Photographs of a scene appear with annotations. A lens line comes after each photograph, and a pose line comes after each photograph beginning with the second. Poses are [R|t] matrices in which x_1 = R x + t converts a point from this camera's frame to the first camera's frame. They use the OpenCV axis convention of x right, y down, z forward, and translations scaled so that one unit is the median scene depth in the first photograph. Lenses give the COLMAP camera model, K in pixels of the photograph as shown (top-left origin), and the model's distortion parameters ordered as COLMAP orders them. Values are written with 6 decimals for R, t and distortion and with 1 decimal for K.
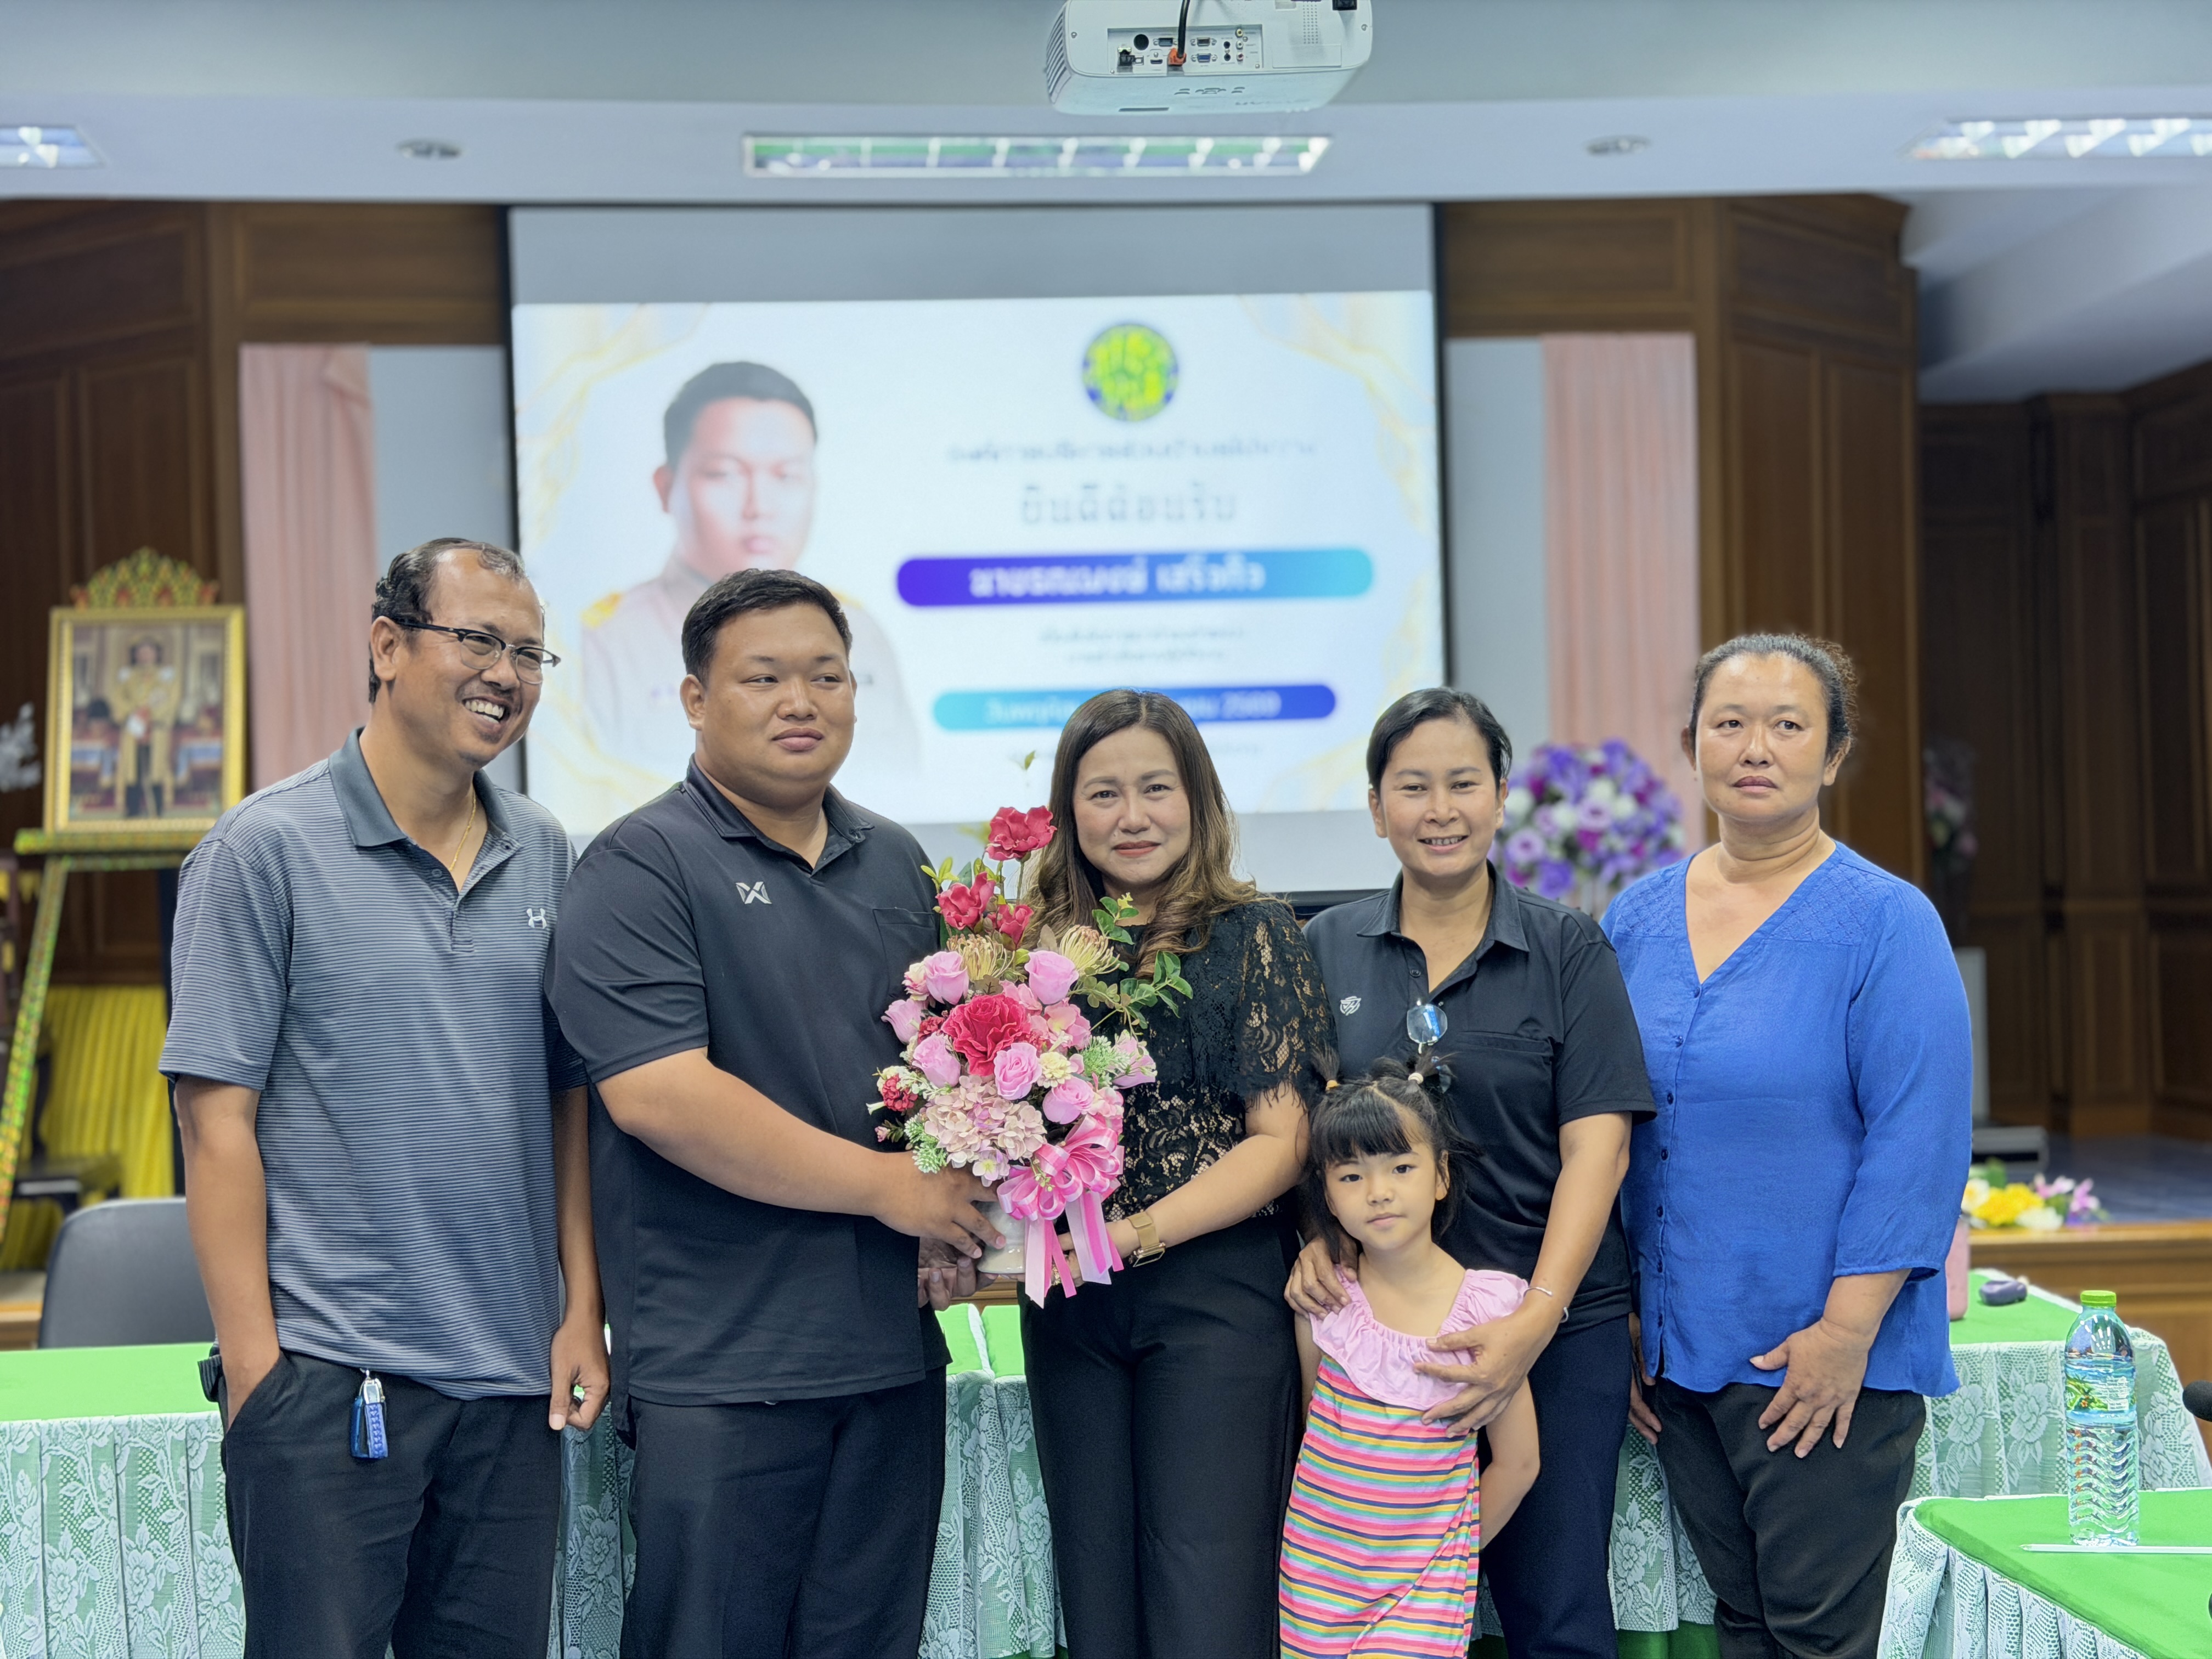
lens RADIAL K [[3045.9, 0, 1082.3], [0, 3045.9, 840.9], [0, 0, 1]] dist [0.083519, -0.062044]
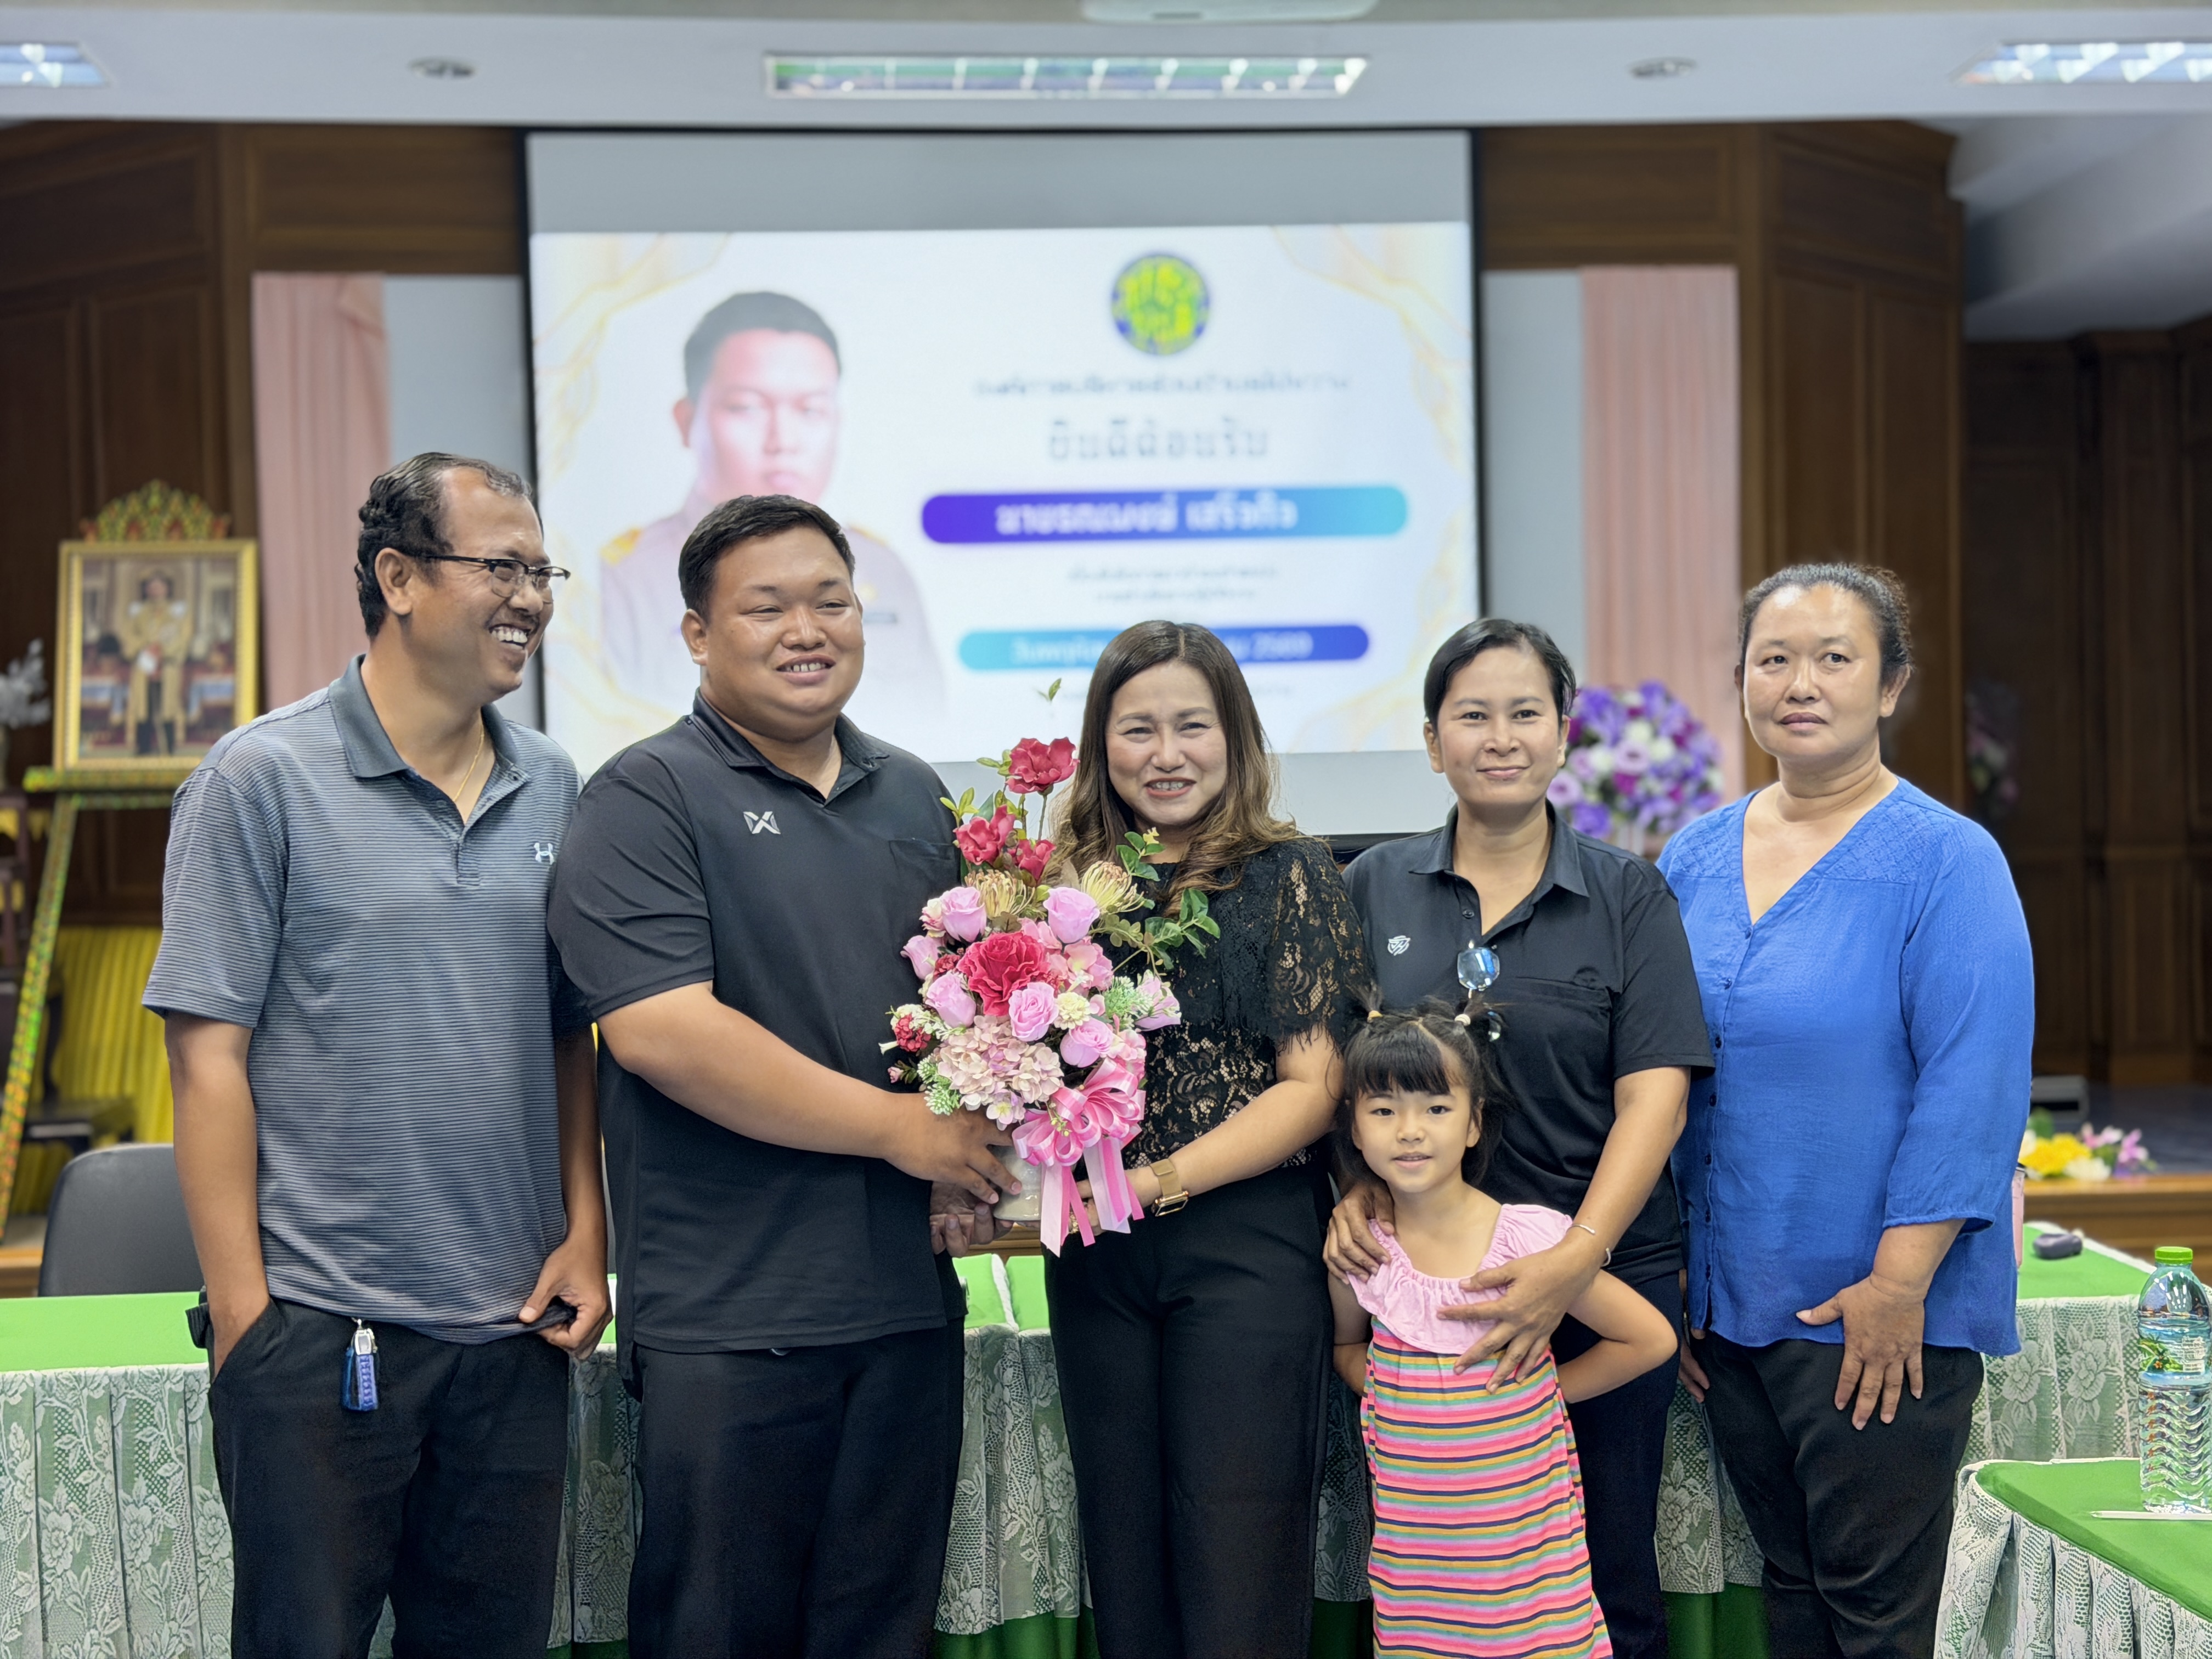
lens RADIAL K [[3057.5, 0, 1106.0], [0, 3057.5, 829.5], [0, 0, 1]] dist [0.097365, -0.054972]
pose [[0.999993, 0.003254, -0.001589, 0.000481], [-0.003232, 0.999899, 0.013814, 0.003267], [0.001634, -0.013808, 0.999903, 0.027168]]
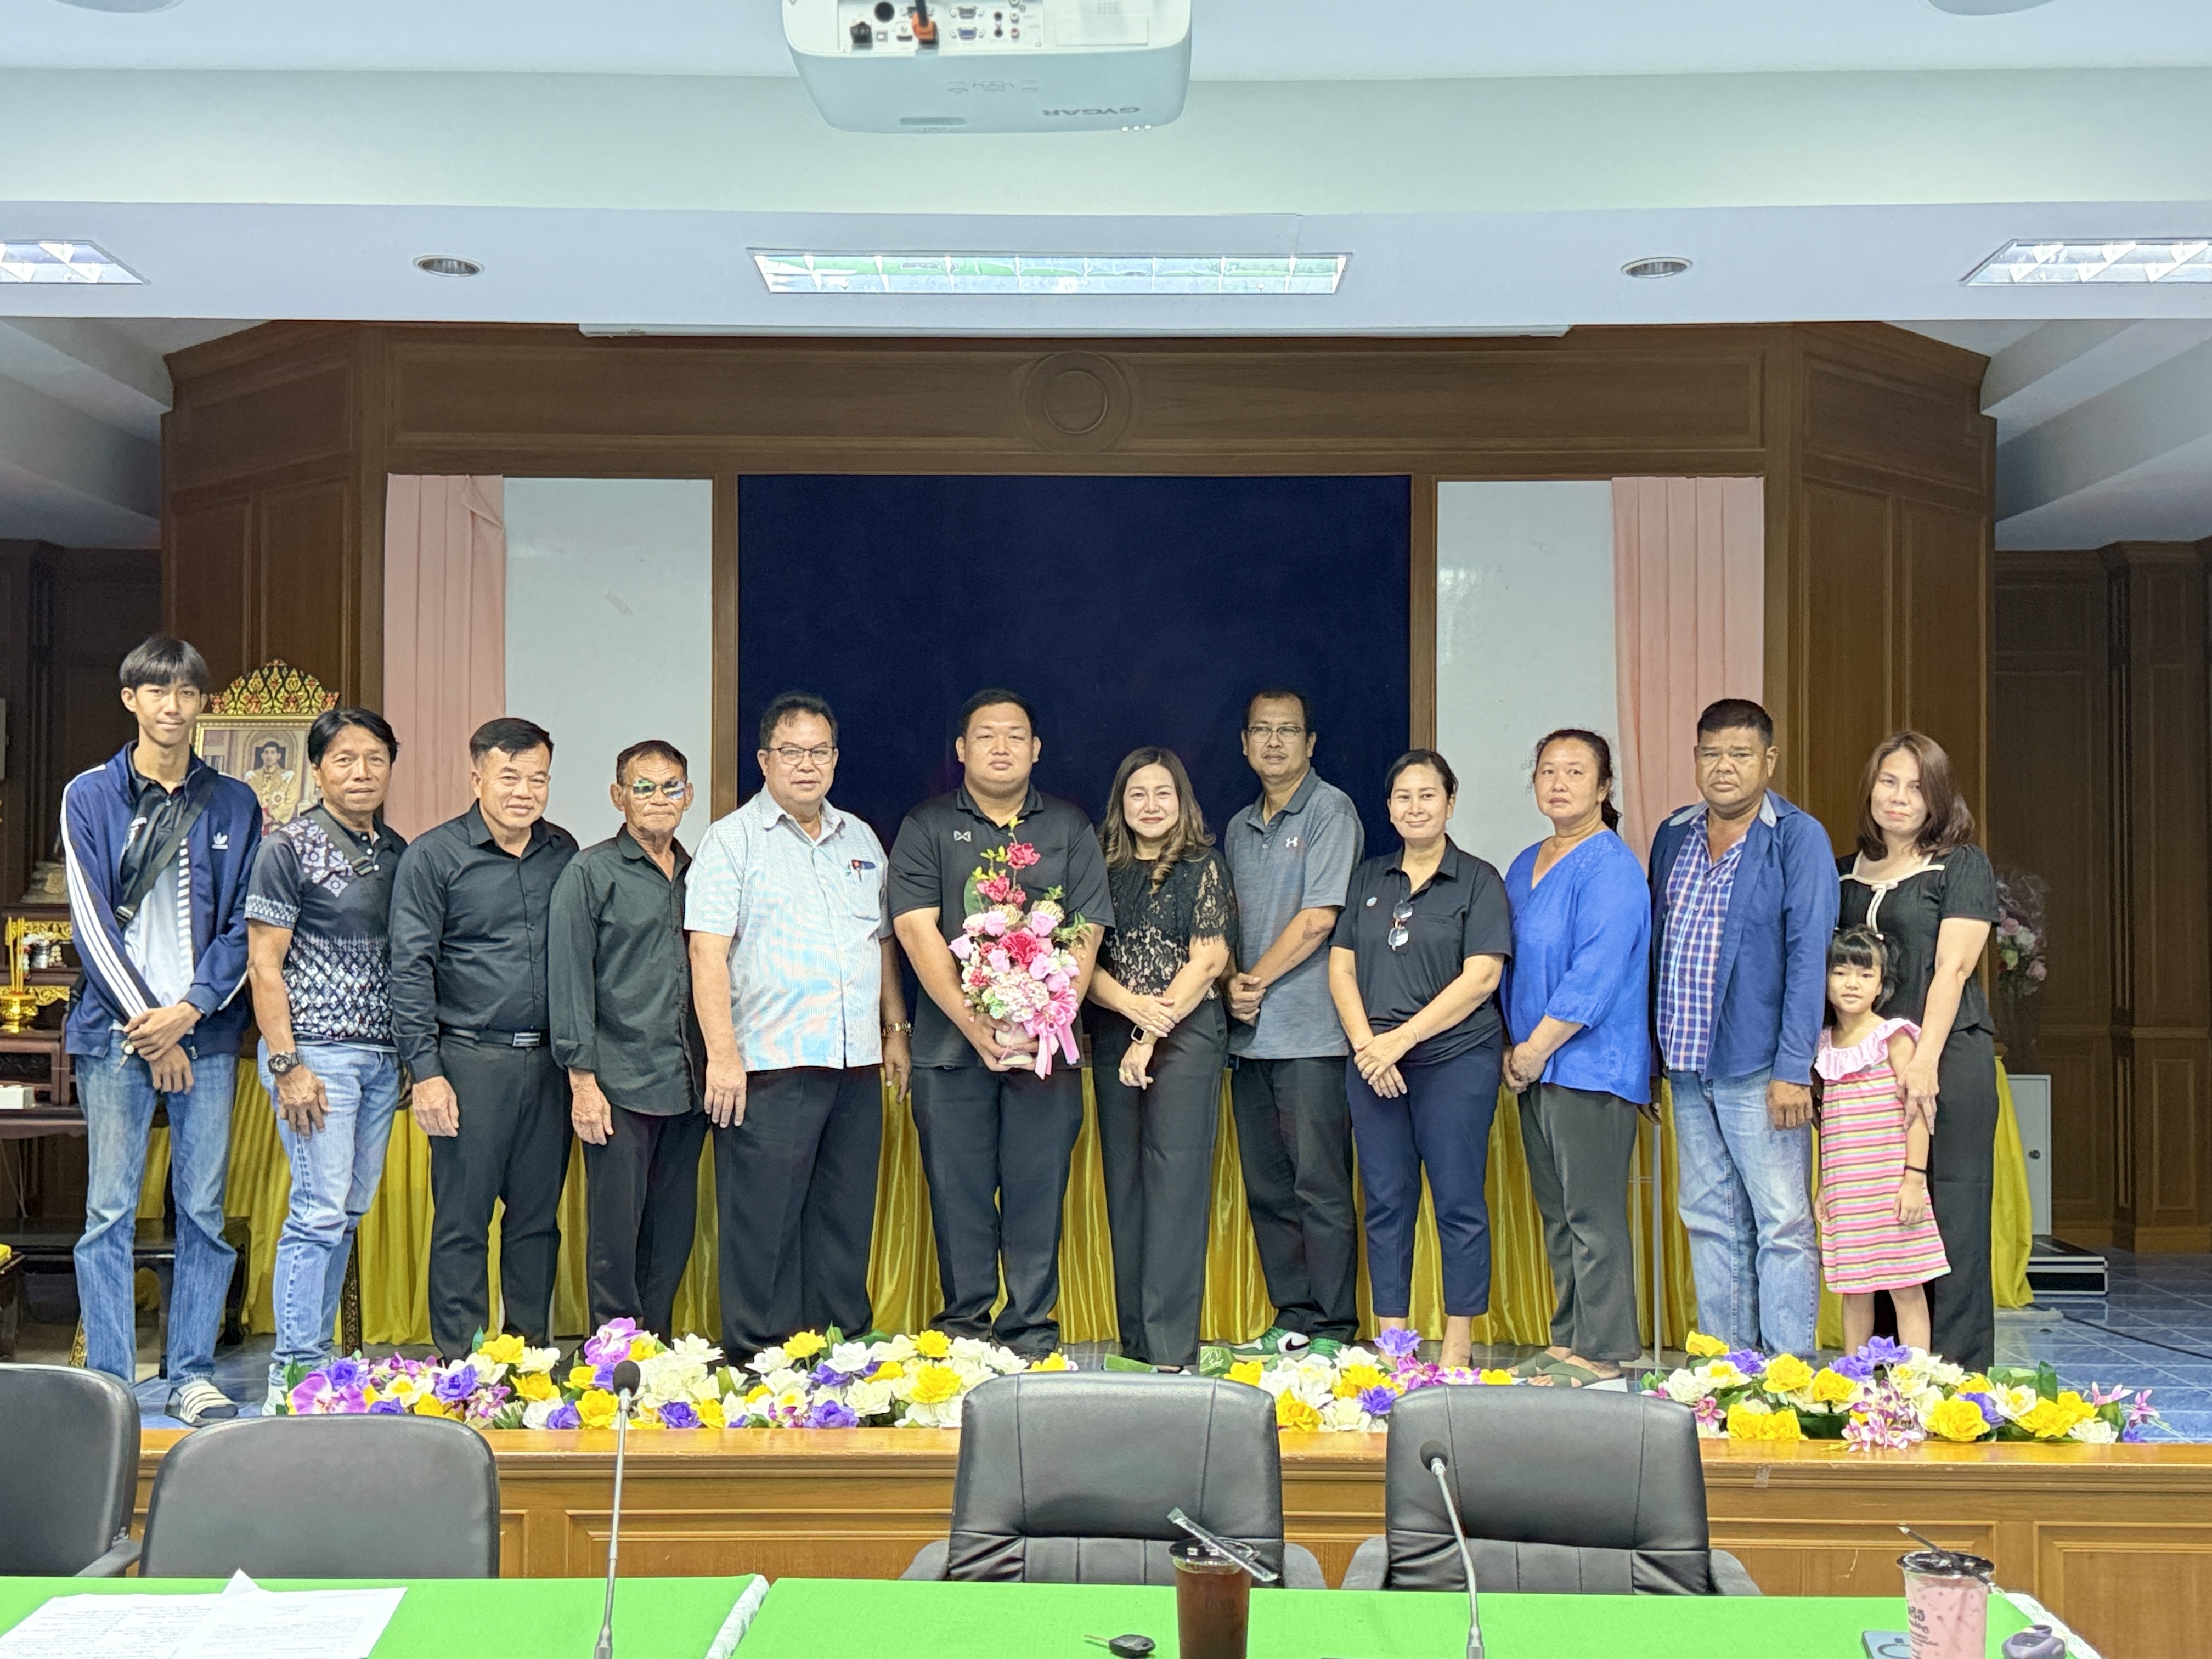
lens RADIAL K [[2367.0, 0, 1099.0], [0, 2367.0, 839.6], [0, 0, 1]] dist [0.162049, -0.409105]
pose [[0.994785, 0.026495, -0.098489, 0.135685], [-0.028956, 0.999301, -0.023634, -0.042871], [0.097794, 0.026363, 0.994857, 0.416161]]
